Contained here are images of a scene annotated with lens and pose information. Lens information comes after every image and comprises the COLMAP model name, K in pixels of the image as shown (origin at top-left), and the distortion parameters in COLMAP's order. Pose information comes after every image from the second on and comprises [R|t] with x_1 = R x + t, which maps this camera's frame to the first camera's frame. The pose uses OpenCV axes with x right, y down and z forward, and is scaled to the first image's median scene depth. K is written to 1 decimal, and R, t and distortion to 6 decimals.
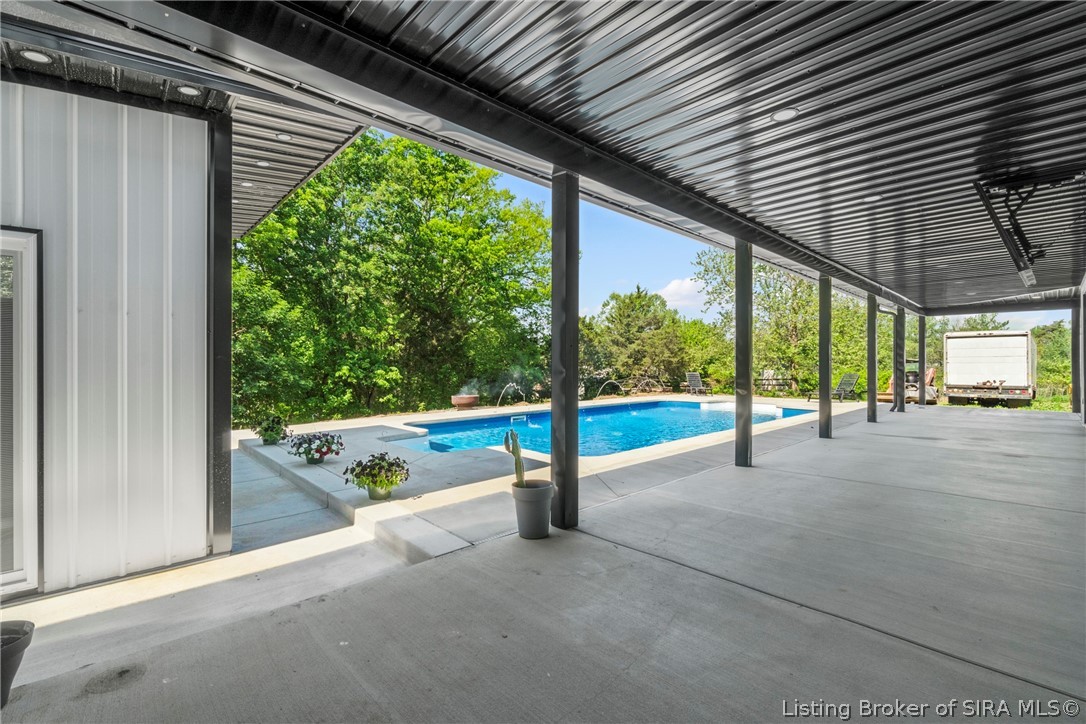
lens RADIAL K [[467.4, 0, 543.0], [0, 467.4, 362.0], [0, 0, 1]] dist [-0.000852, 0.000010]
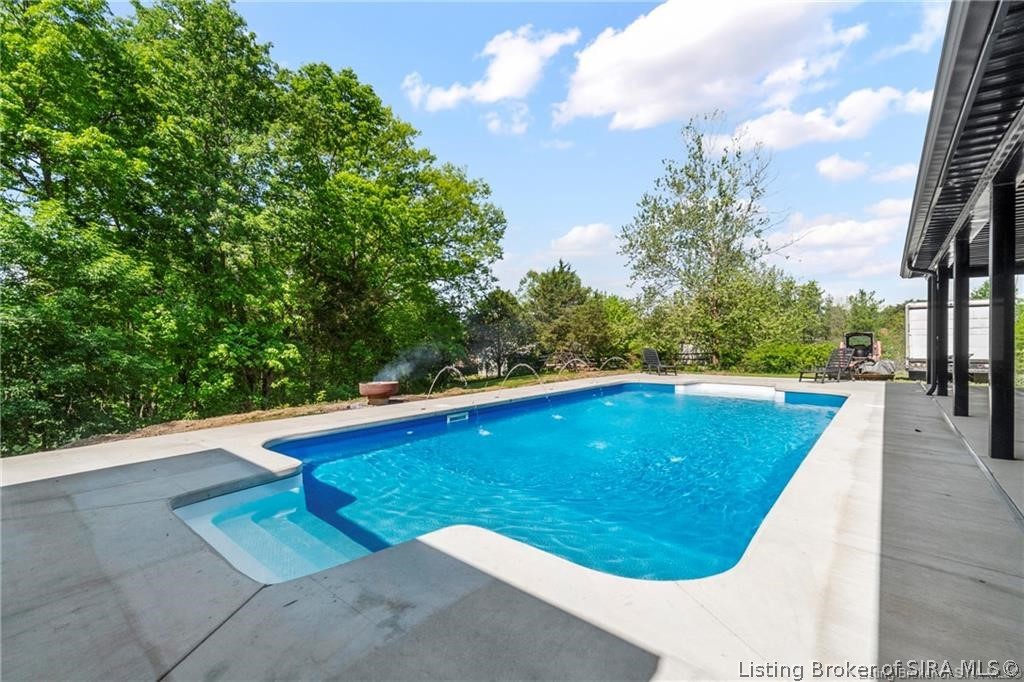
lens RADIAL K [[451.3, 0, 512.0], [0, 451.3, 341.0], [0, 0, 1]] dist [0.001980, -0.000087]
pose [[0.993418, -0.006052, 0.114388, -0.016681], [0.005404, 0.999968, 0.005974, 0.002007], [-0.114420, -0.005317, 0.993418, 0.114651]]
